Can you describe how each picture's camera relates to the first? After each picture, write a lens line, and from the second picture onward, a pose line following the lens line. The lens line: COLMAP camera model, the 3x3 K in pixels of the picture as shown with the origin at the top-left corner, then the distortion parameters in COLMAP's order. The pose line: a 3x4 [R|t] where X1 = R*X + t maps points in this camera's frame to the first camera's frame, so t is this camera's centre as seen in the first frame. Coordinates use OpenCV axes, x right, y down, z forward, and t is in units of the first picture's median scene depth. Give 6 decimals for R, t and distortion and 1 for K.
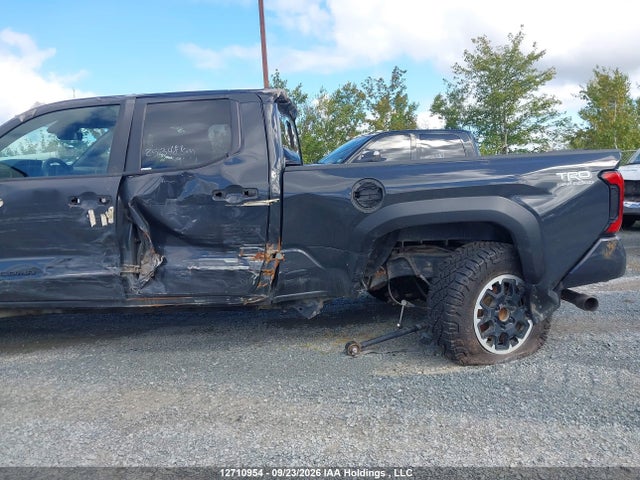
lens RADIAL K [[508.4, 0, 320.0], [0, 508.4, 240.0], [0, 0, 1]] dist [0.038565, -0.015213]
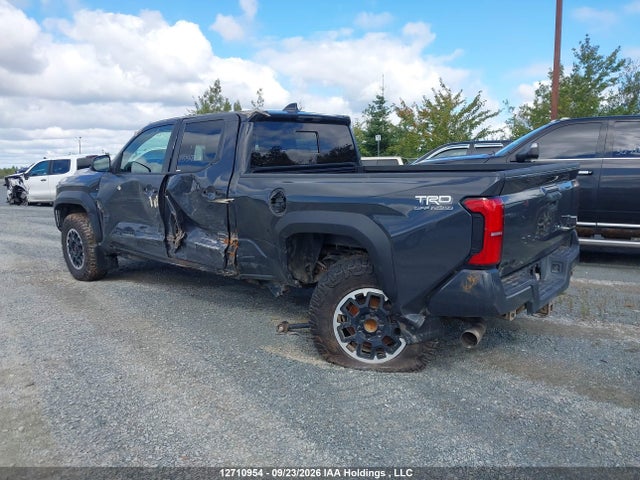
lens RADIAL K [[508.4, 0, 320.0], [0, 508.4, 240.0], [0, 0, 1]] dist [0.038565, -0.015213]
pose [[0.784145, 0.126926, -0.607459, 0.841069], [-0.094571, 0.991868, 0.085168, -0.102659], [0.613330, -0.009336, 0.789772, 0.107518]]
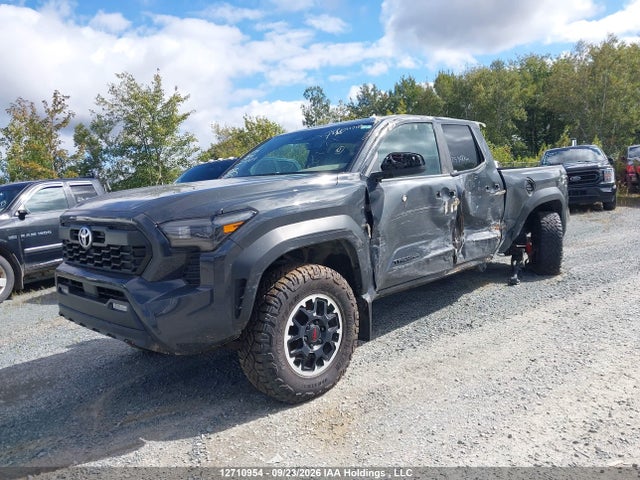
lens RADIAL K [[508.4, 0, 320.0], [0, 508.4, 240.0], [0, 0, 1]] dist [0.038565, -0.015213]
pose [[0.667263, -0.086272, 0.739809, -1.552934], [0.136929, 0.990549, -0.007990, 0.005793], [-0.732127, 0.106633, 0.672770, 0.352105]]
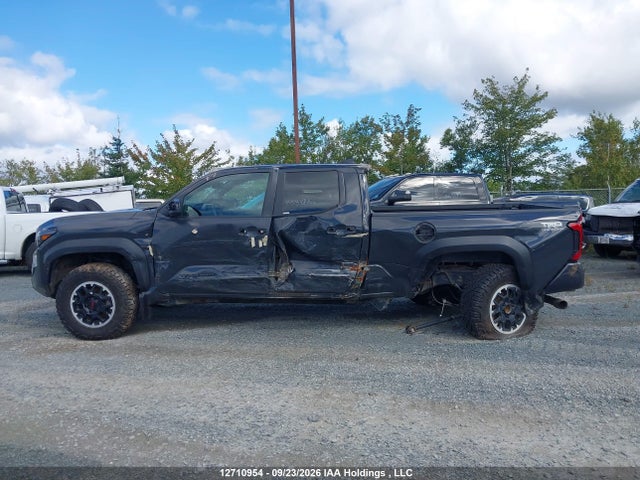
lens RADIAL K [[508.4, 0, 320.0], [0, 508.4, 240.0], [0, 0, 1]] dist [0.038565, -0.015213]
pose [[0.999597, 0.027544, -0.006868, -0.211777], [-0.027792, 0.998853, -0.038996, 0.007218], [0.005786, 0.039171, 0.999216, -0.578859]]
